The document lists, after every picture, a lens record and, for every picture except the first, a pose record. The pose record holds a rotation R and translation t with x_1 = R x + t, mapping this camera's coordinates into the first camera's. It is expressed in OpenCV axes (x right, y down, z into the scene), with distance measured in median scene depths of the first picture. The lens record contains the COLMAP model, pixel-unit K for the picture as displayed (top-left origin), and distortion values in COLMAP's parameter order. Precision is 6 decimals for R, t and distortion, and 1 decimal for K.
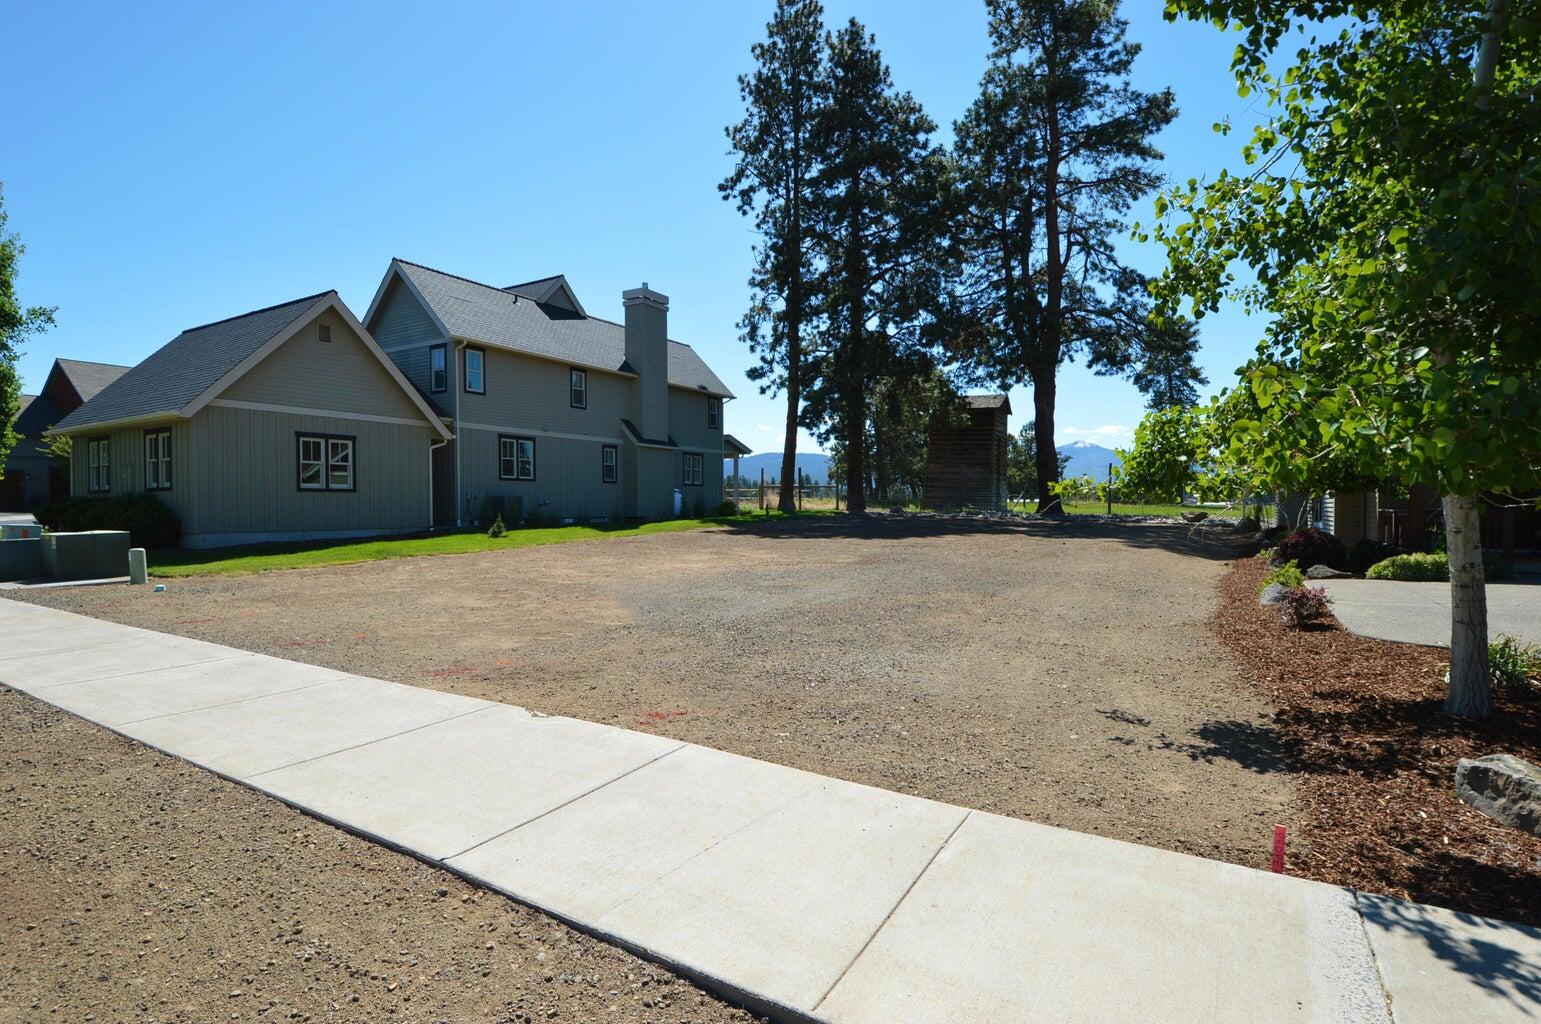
lens RADIAL K [[761.3, 0, 769.8], [0, 761.3, 520.7], [0, 0, 1]] dist [0.005052, -0.007821]
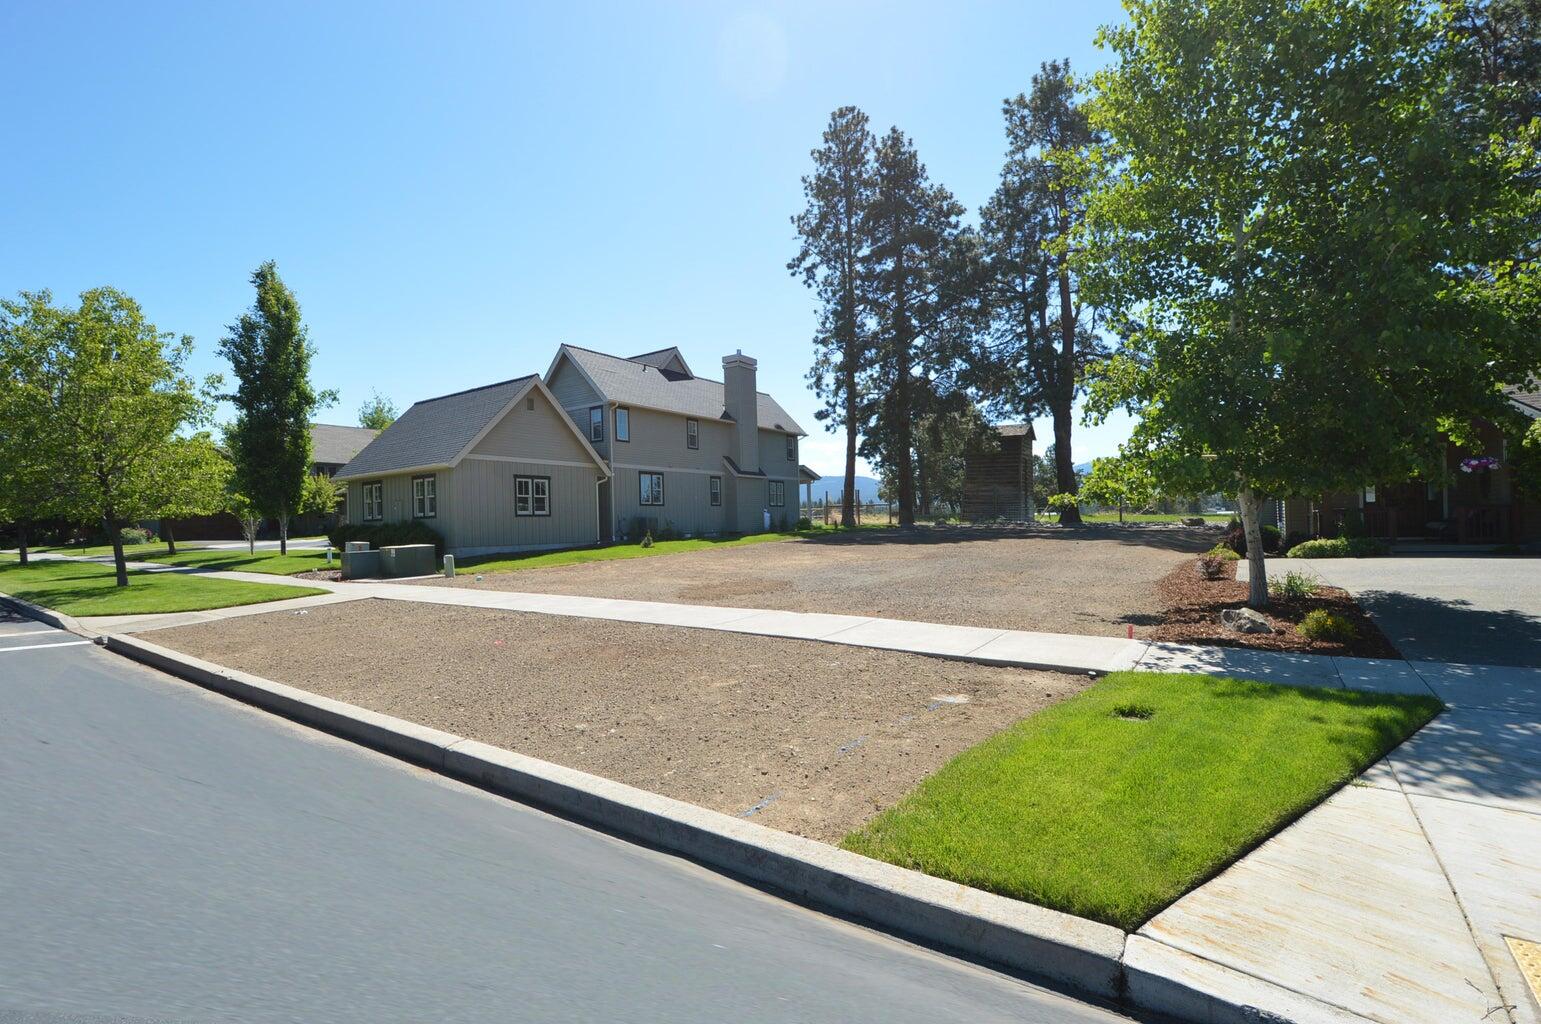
lens RADIAL K [[684.9, 0, 767.1], [0, 684.9, 521.8], [0, 0, 1]] dist [0.000938, -0.003074]
pose [[0.997117, -0.022792, -0.072373, -0.033700], [0.021078, 0.999481, -0.024360, 0.006267], [0.072891, 0.022765, 0.997080, -0.122013]]
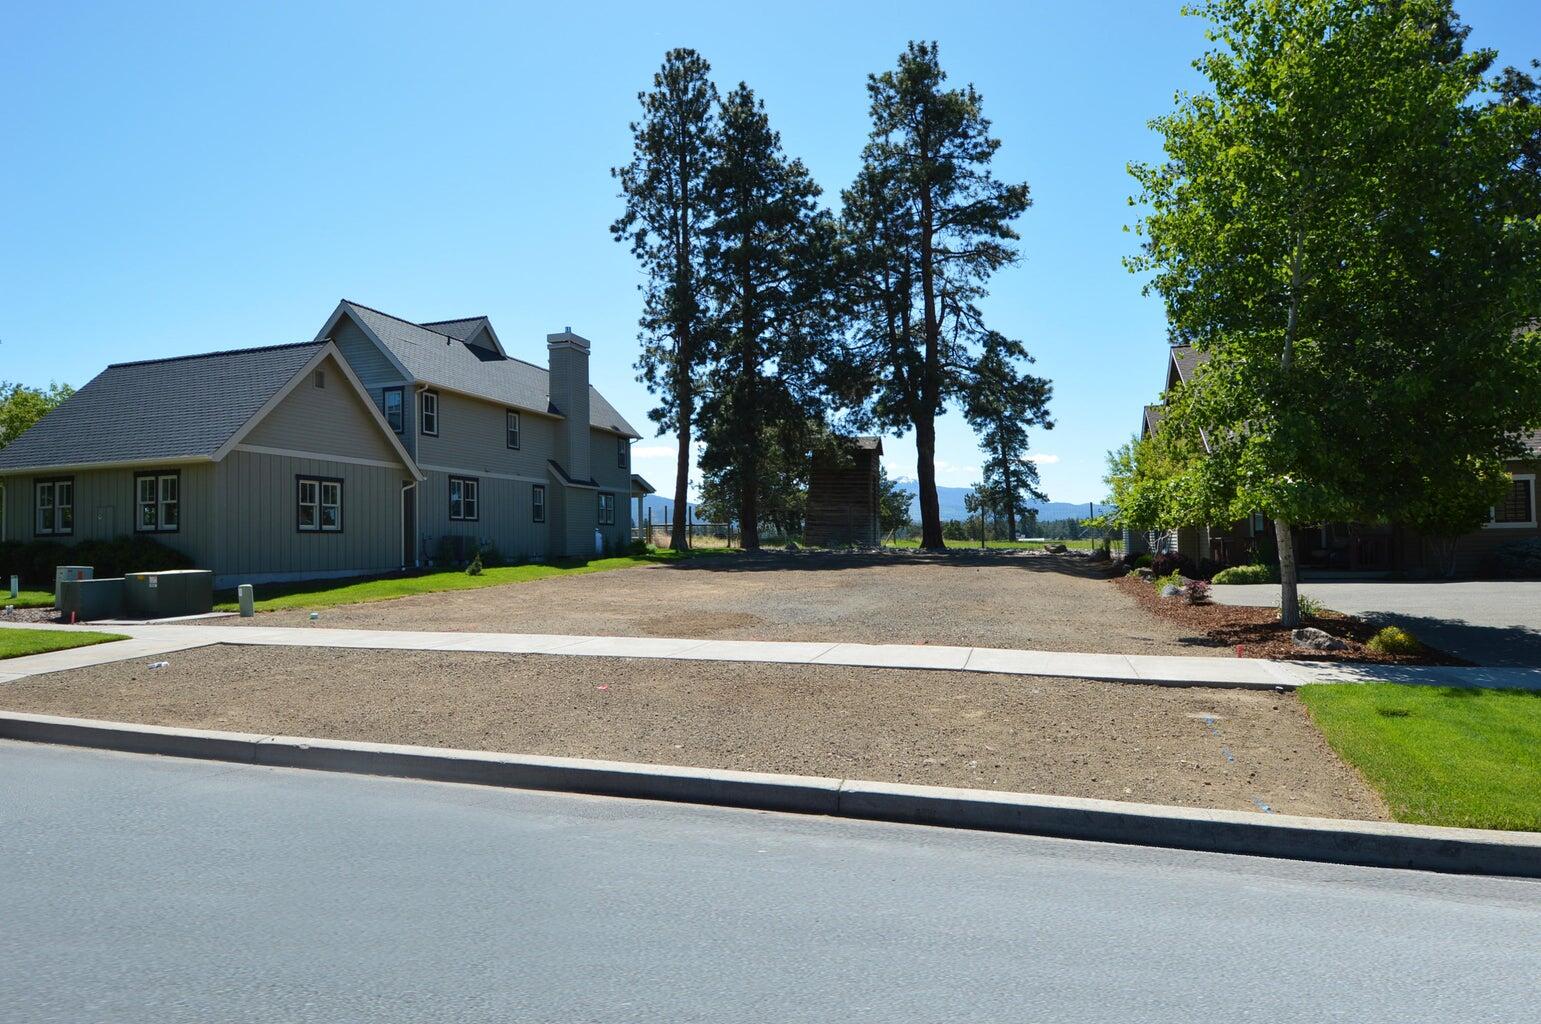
lens RADIAL K [[845.3, 0, 768.3], [0, 845.3, 518.6], [0, 0, 1]] dist [0.017079, -0.002083]
pose [[0.974044, -0.005340, 0.226295, -0.138529], [0.017213, 0.998574, -0.050528, 0.006017], [-0.225703, 0.053112, 0.972747, -0.133597]]
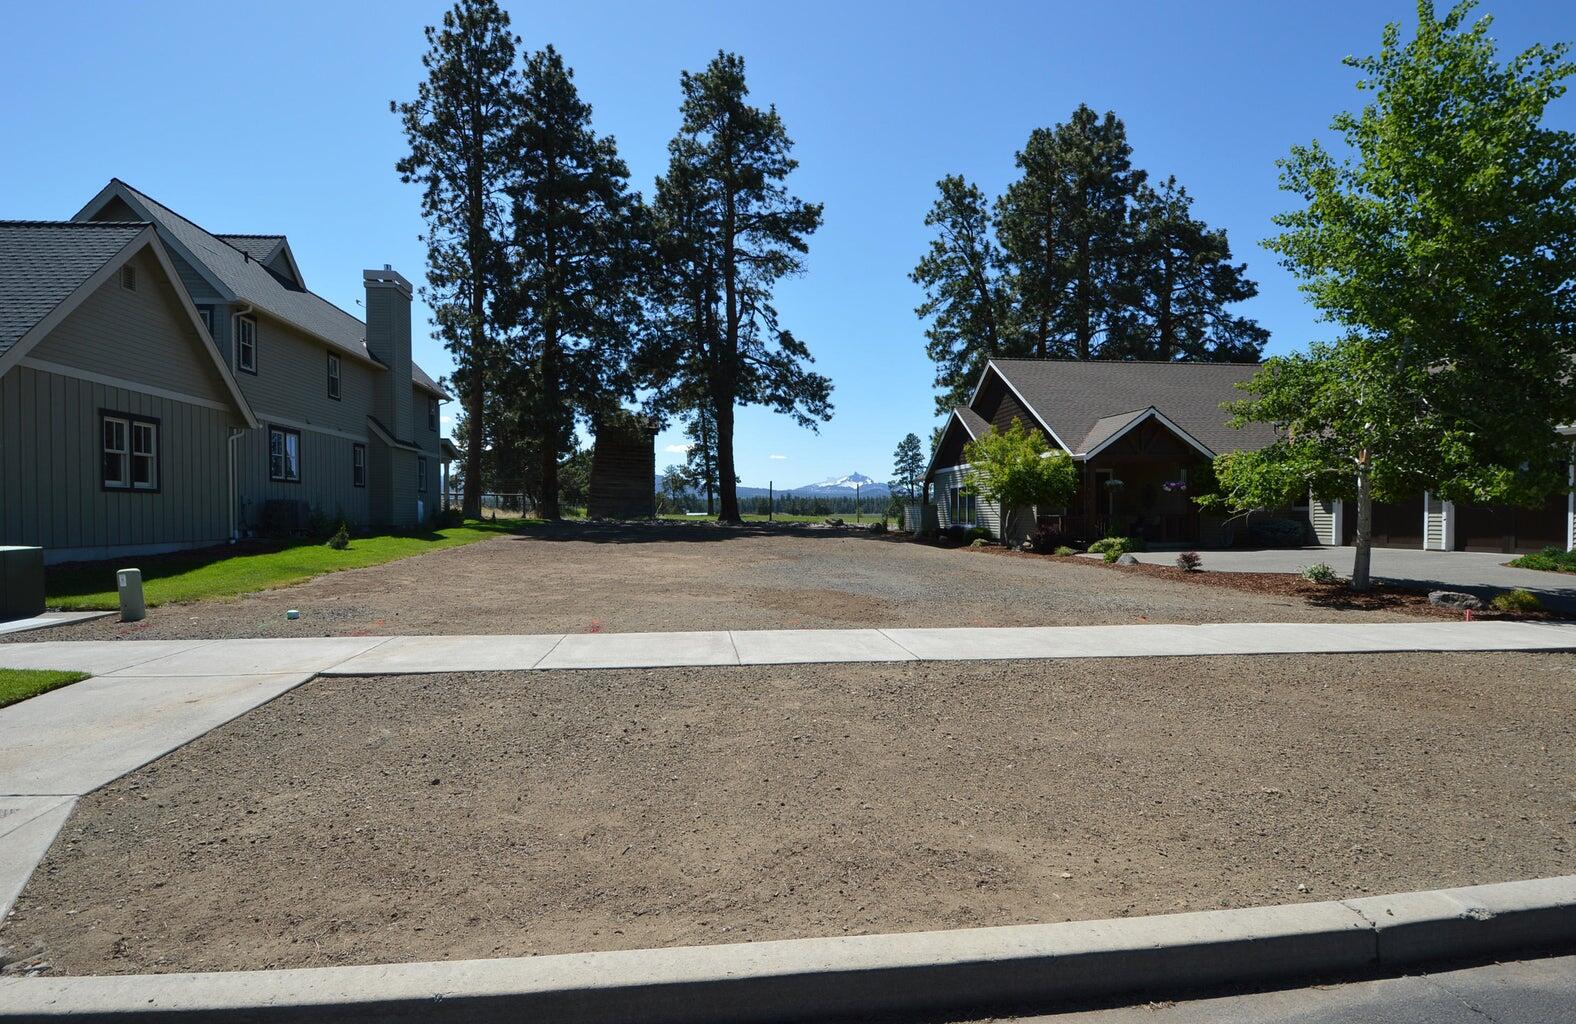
lens RADIAL K [[724.2, 0, 784.9], [0, 724.2, 531.2], [0, 0, 1]] dist [-0.005324, -0.004339]
pose [[0.785078, -0.012170, 0.619277, -0.282368], [0.010982, 0.999923, 0.005729, 0.001532], [-0.619299, 0.002303, 0.785152, 0.035202]]
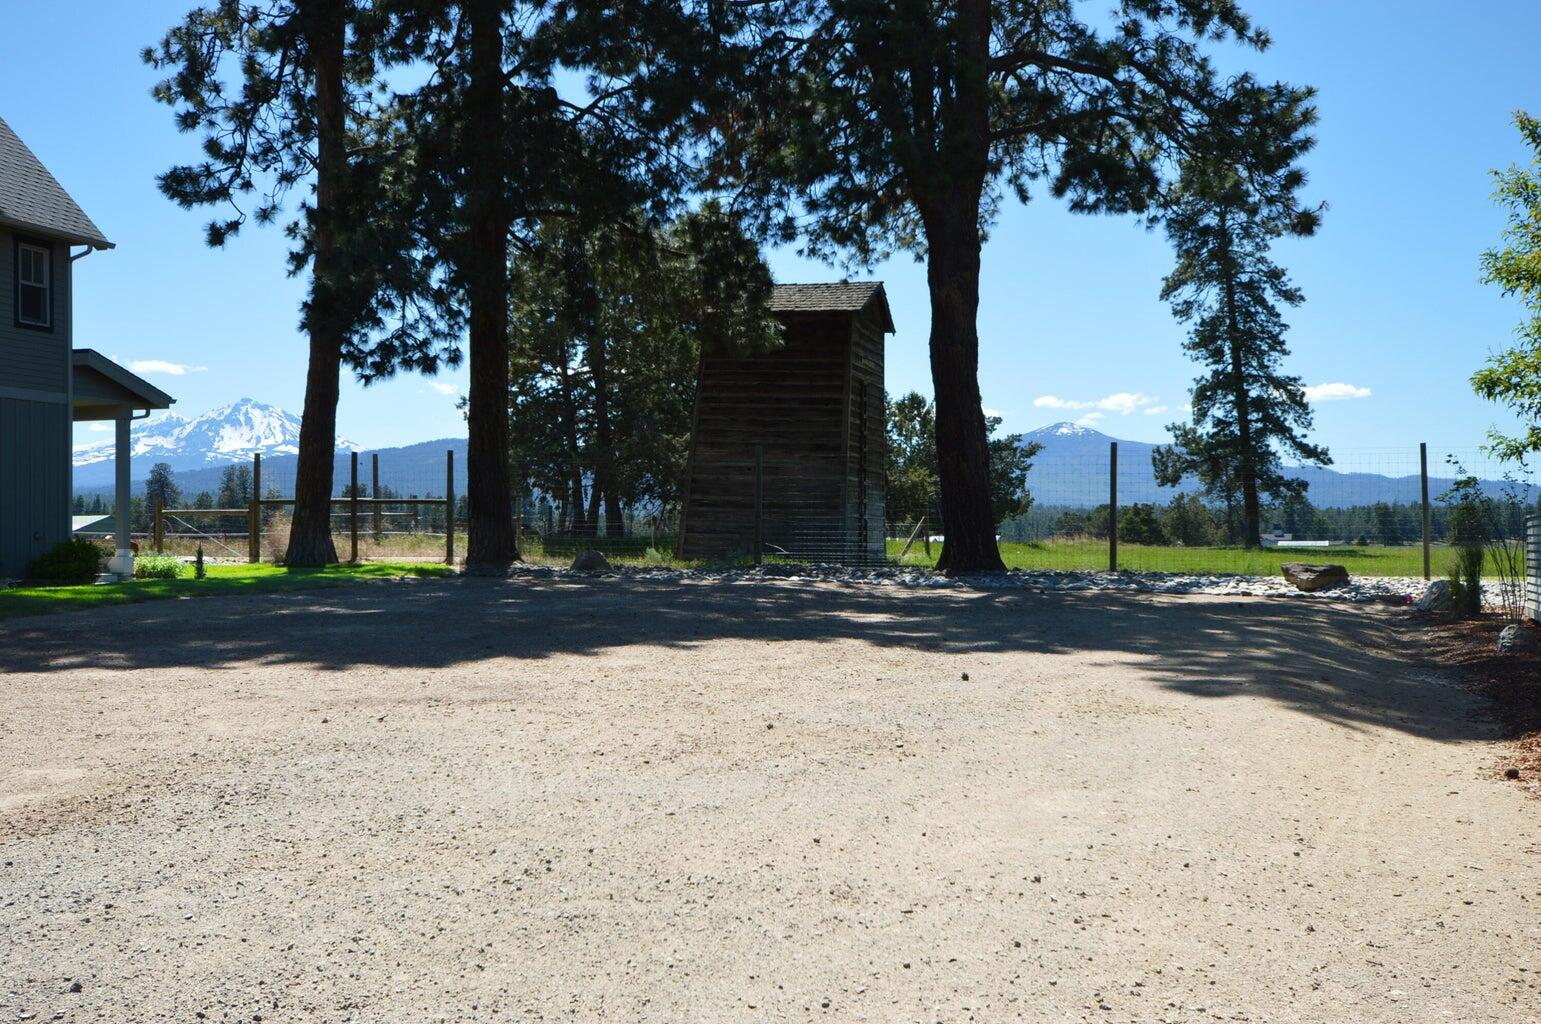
lens RADIAL K [[1567.1, 0, 776.5], [0, 1567.1, 517.4], [0, 0, 1]] dist [0.032143, 0.000000]
pose [[0.979308, 0.001053, 0.202370, 0.109200], [0.007033, 0.999205, -0.039231, -0.005721], [-0.202251, 0.039843, 0.978523, 0.235420]]
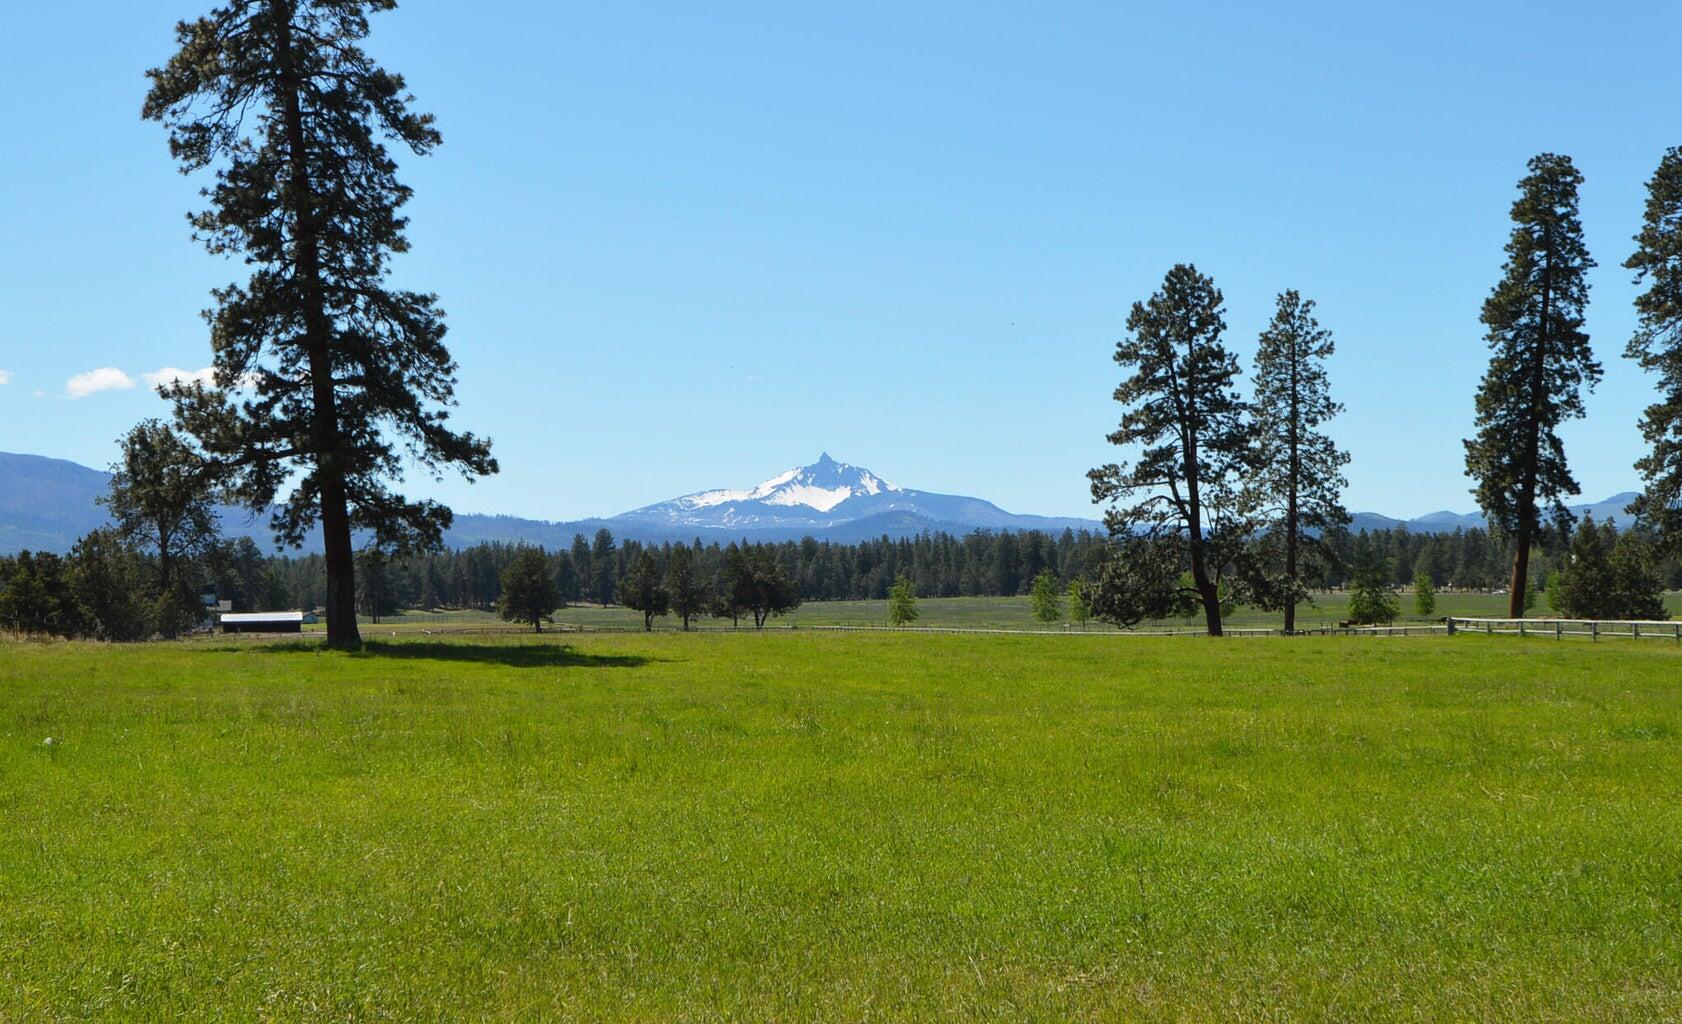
lens RADIAL K [[2488.0, 0, 850.0], [0, 2488.0, 508.7], [0, 0, 1]] dist [0.025485, 0.000000]
pose [[0.711534, 0.012308, 0.702544, 0.340223], [0.034531, 0.998026, -0.052457, -0.049708], [-0.701803, 0.061585, 0.709704, 1.069162]]
